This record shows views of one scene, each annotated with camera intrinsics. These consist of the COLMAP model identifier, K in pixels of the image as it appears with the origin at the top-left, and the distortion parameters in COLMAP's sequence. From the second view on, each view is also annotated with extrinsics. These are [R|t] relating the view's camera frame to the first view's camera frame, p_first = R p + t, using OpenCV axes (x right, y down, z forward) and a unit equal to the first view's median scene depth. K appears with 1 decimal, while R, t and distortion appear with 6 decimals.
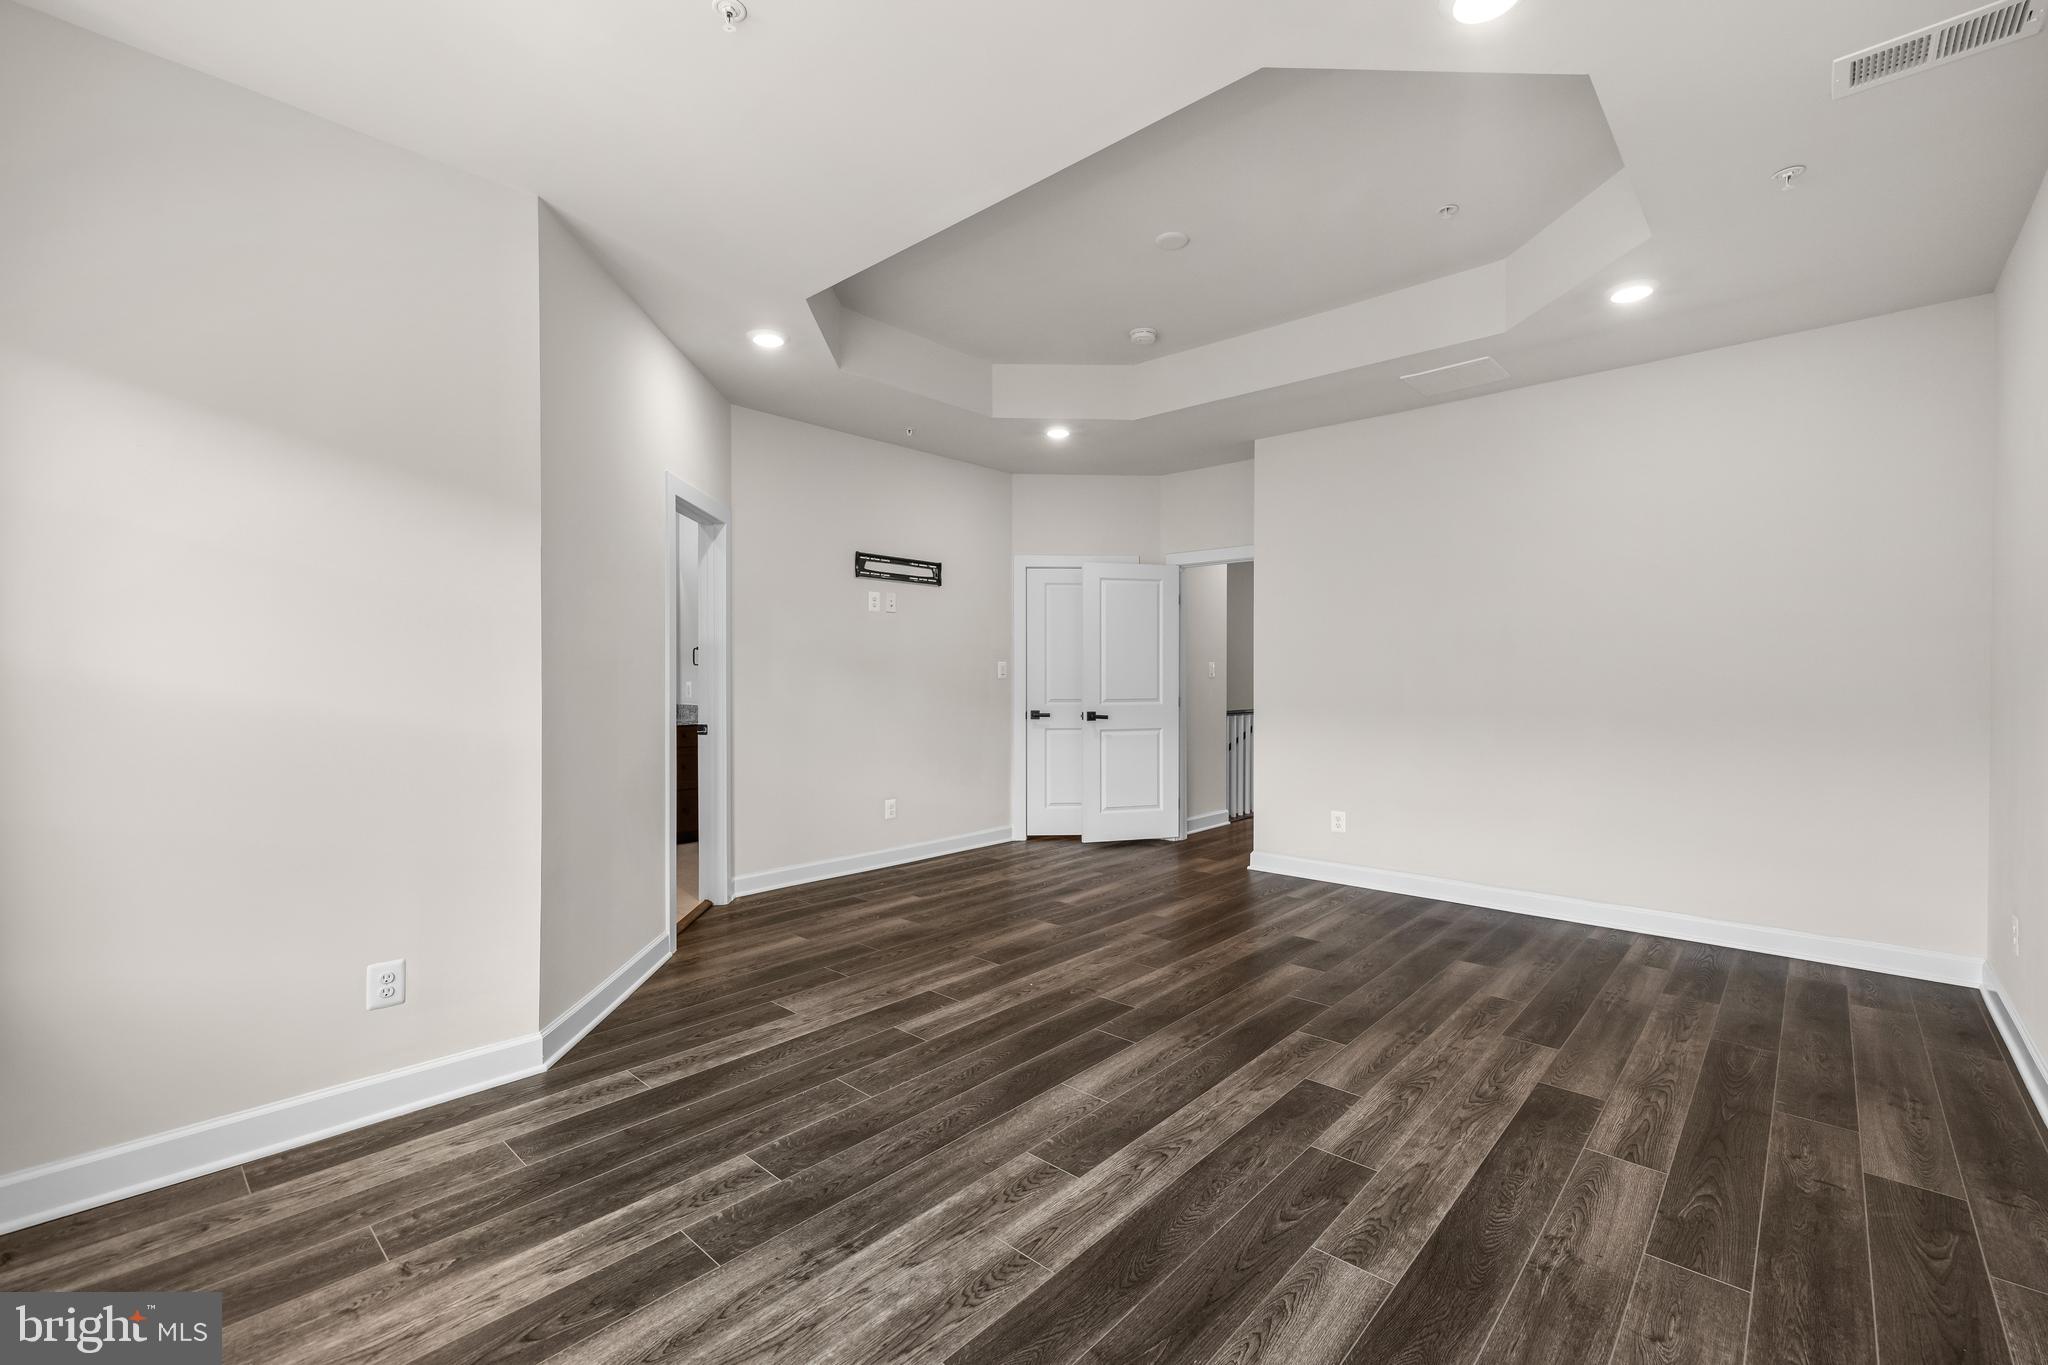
lens RADIAL K [[866.1, 0, 1018.4], [0, 866.1, 666.1], [0, 0, 1]] dist [0.000712, -0.000124]
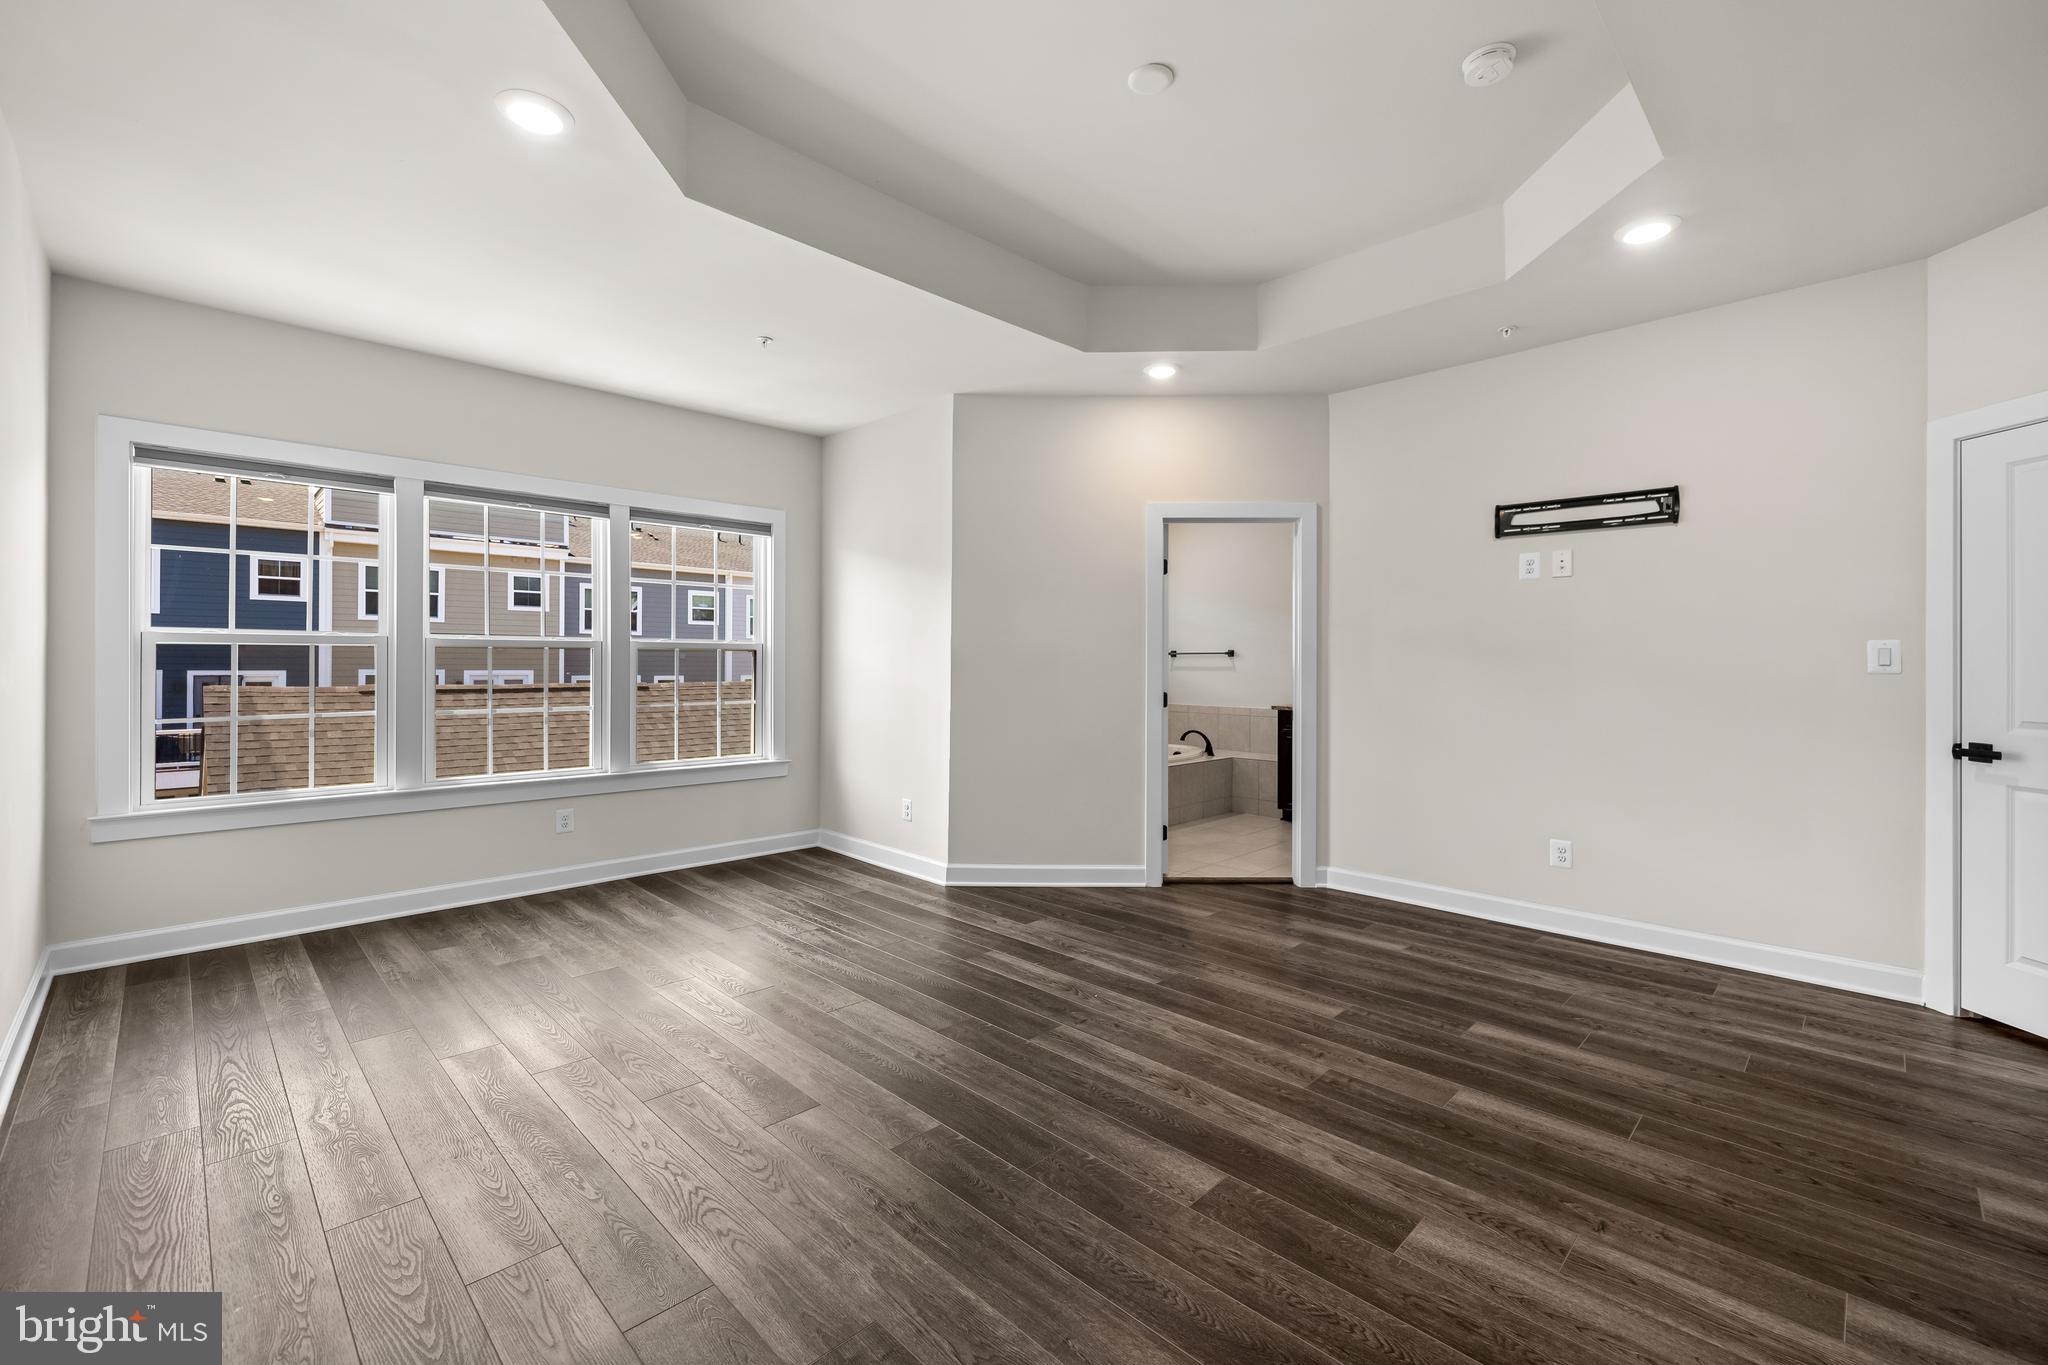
lens RADIAL K [[857.8, 0, 1018.5], [0, 857.8, 659.2], [0, 0, 1]] dist [0.001461, -0.000006]
pose [[-0.039592, -0.003778, -0.999209, 0.902631], [0.005713, 0.999976, -0.004007, 0.008461], [0.999200, -0.005867, -0.039569, 0.915672]]
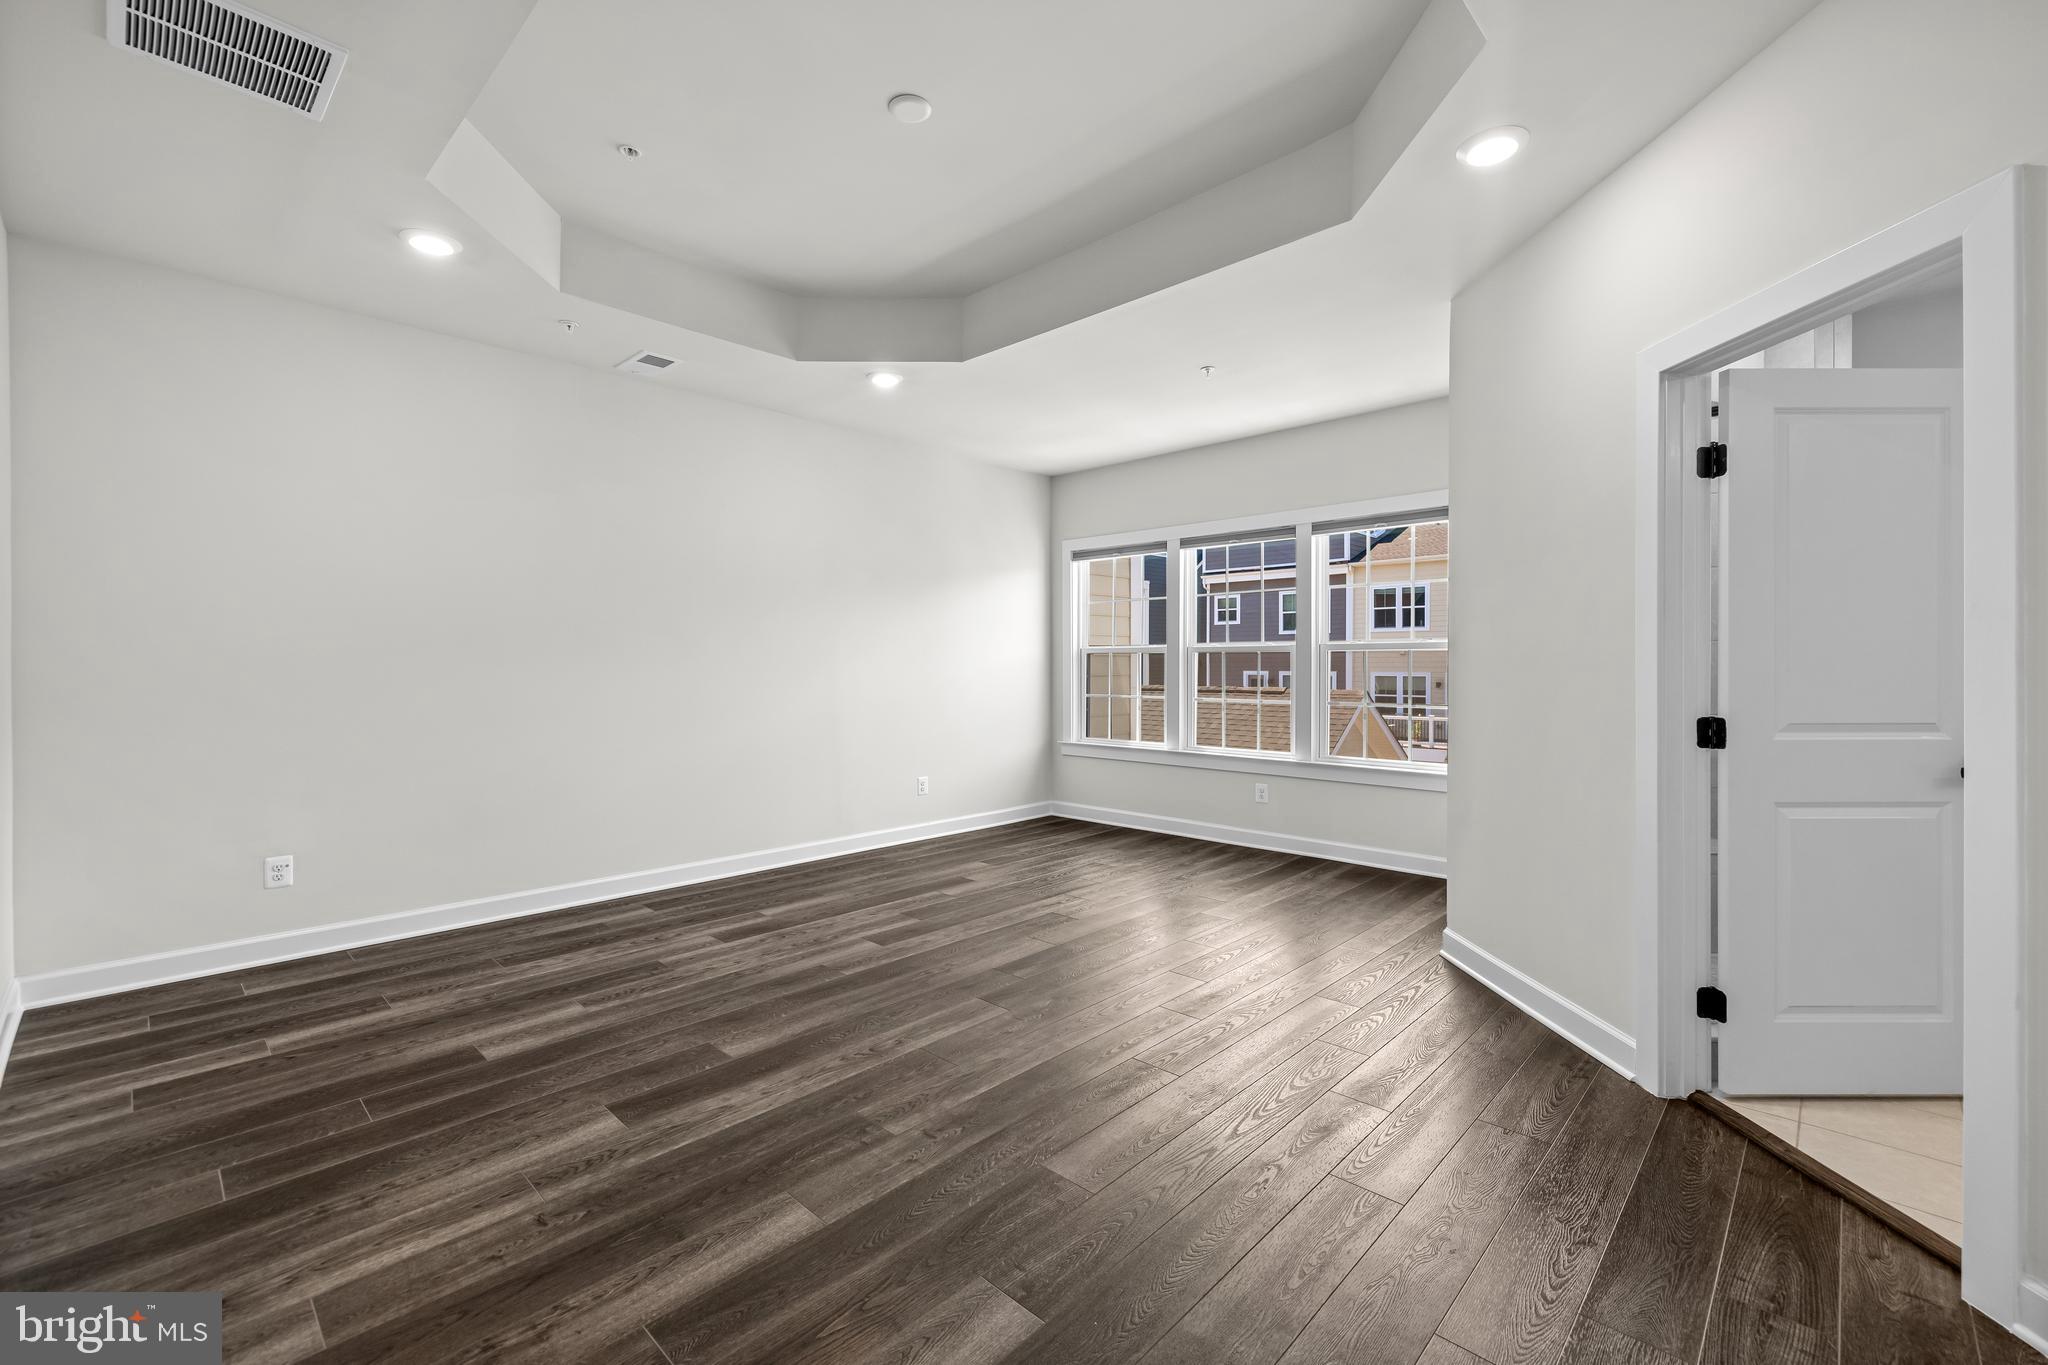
lens RADIAL K [[866.1, 0, 1018.4], [0, 866.1, 666.1], [0, 0, 1]] dist [0.000712, -0.000124]
pose [[-0.999793, 0.000701, 0.020330, 0.059859], [0.000516, 0.999959, -0.009092, 0.022859], [-0.020335, -0.009080, -0.999752, 1.774607]]
